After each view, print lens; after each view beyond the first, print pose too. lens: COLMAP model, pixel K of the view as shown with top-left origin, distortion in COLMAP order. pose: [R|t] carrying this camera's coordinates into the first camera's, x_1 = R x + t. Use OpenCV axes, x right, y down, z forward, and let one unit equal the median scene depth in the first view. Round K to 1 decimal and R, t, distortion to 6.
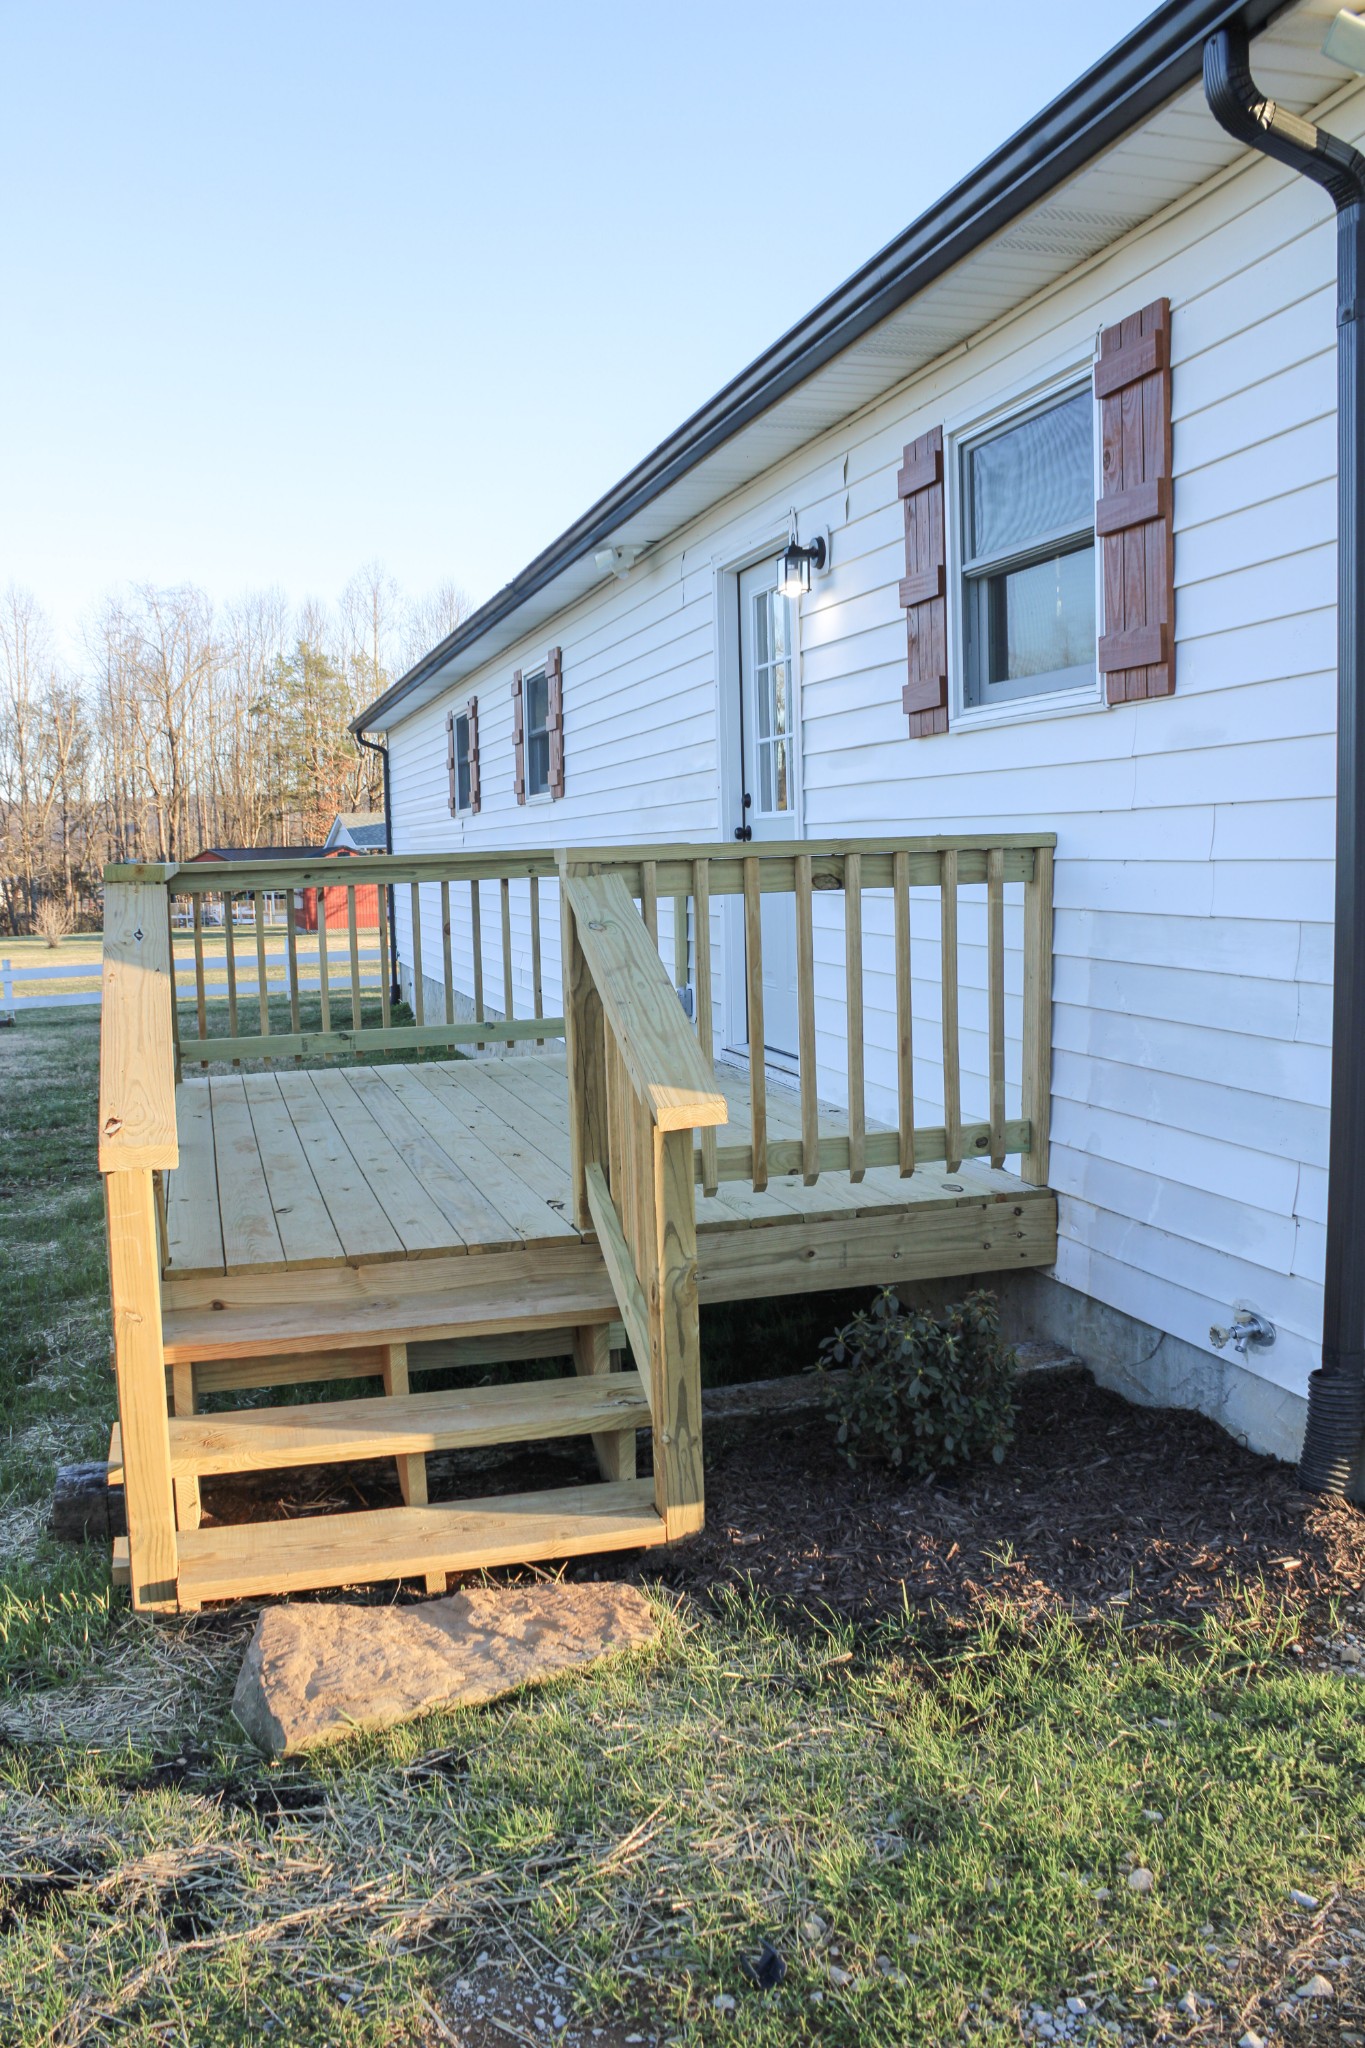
lens RADIAL K [[1712.2, 0, 674.6], [0, 1712.2, 977.5], [0, 0, 1]] dist [-0.145216, 0.141844]
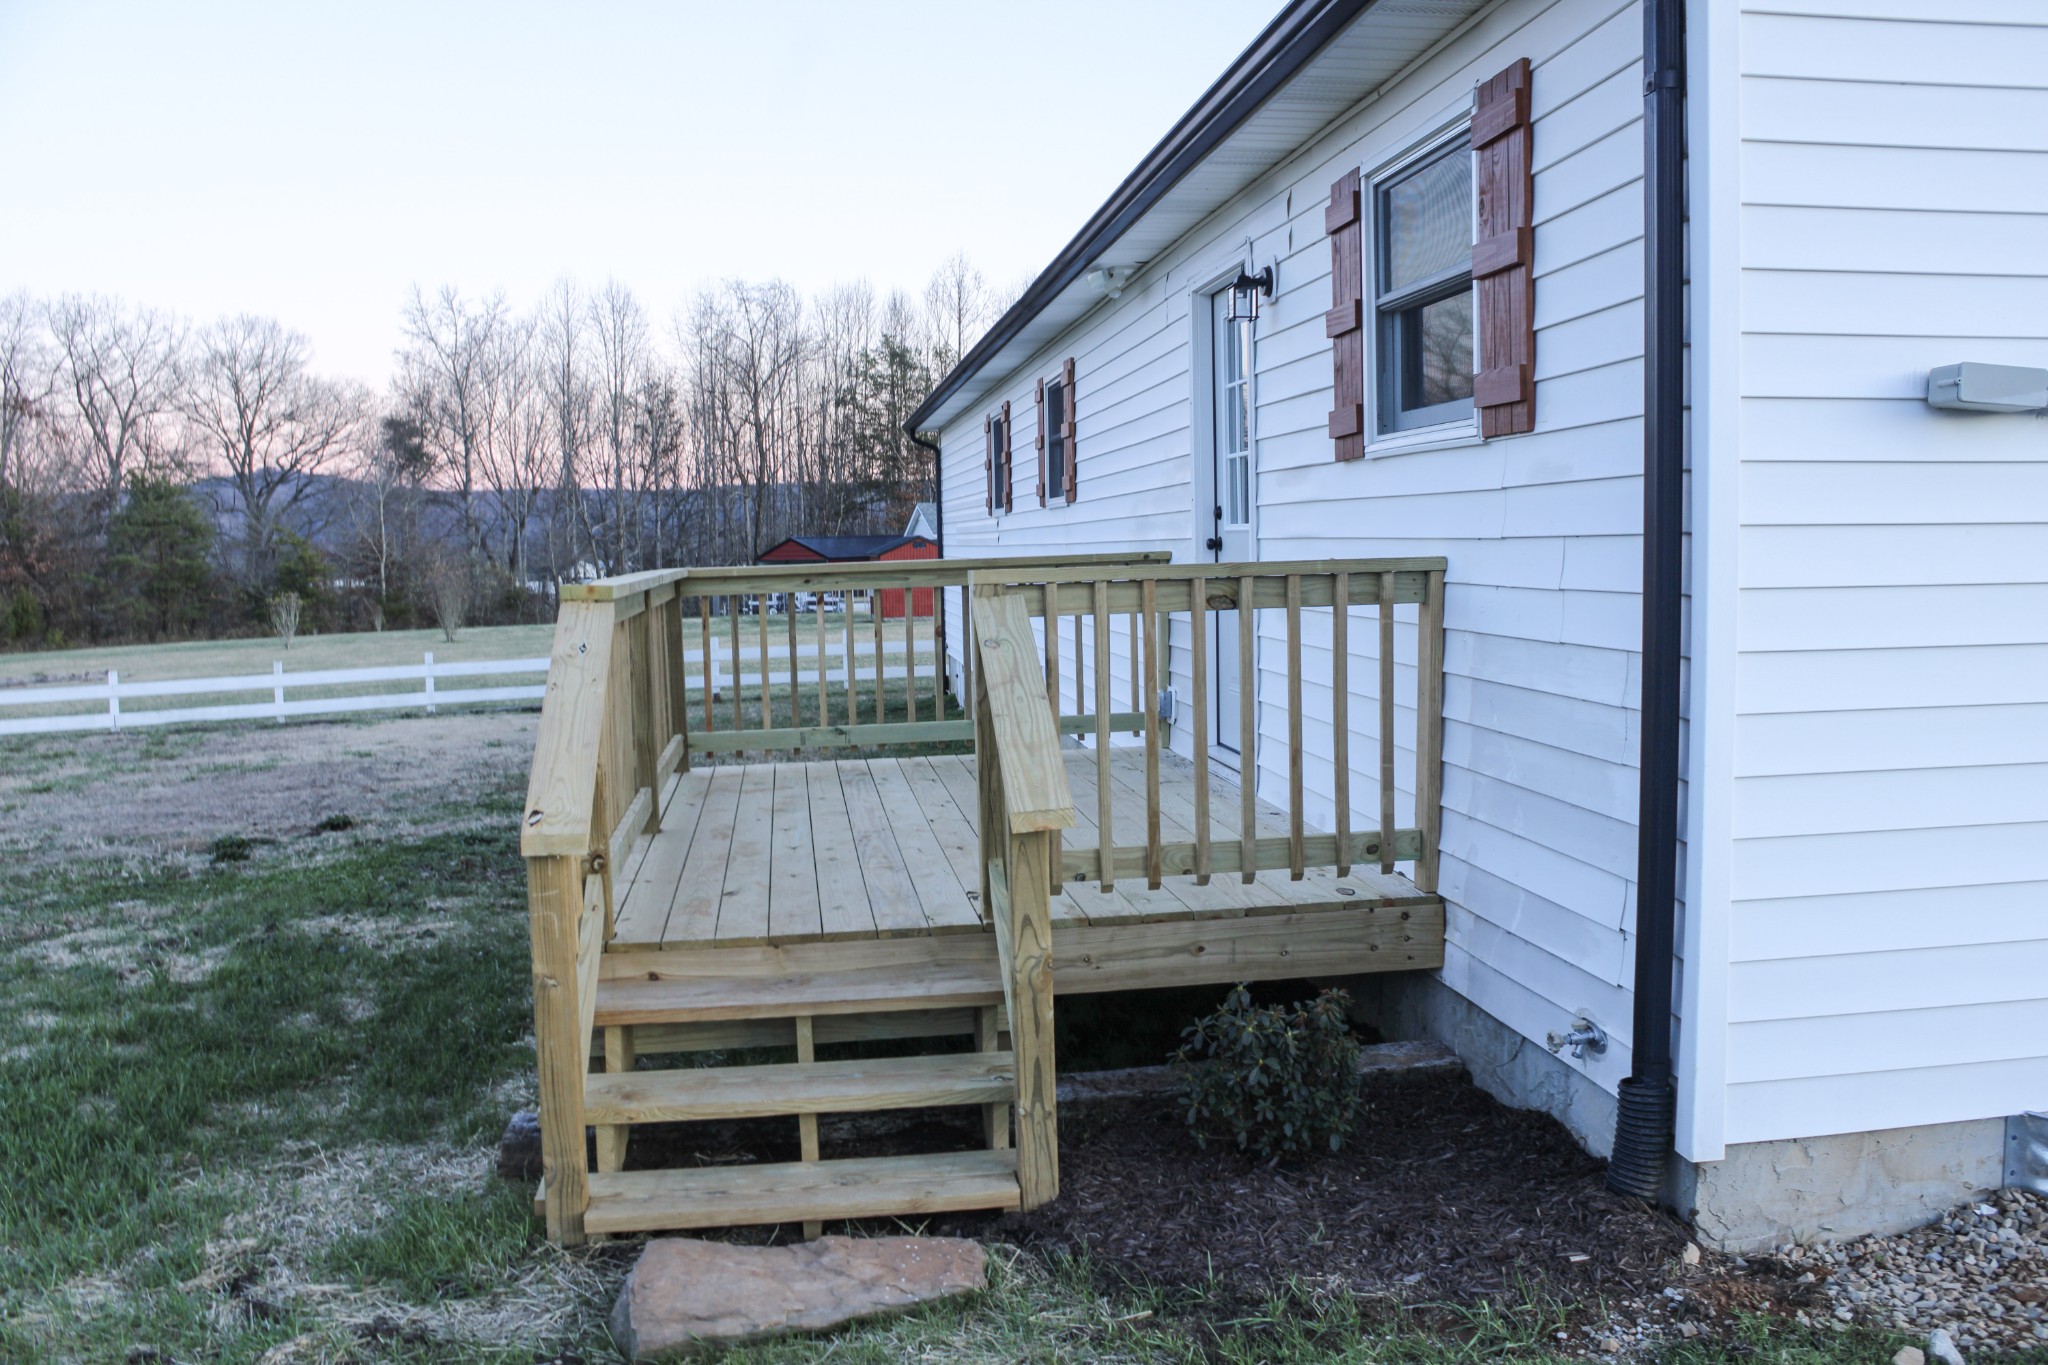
lens RADIAL K [[1712.2, 0, 1023.4], [0, 1712.2, 620.1], [0, 0, 1]] dist [-0.145216, 0.141844]
pose [[0.990396, 0.011535, -0.137776, 0.114891], [-0.015208, 0.999555, -0.025642, -0.015765], [0.137419, 0.027491, 0.990131, -0.080462]]
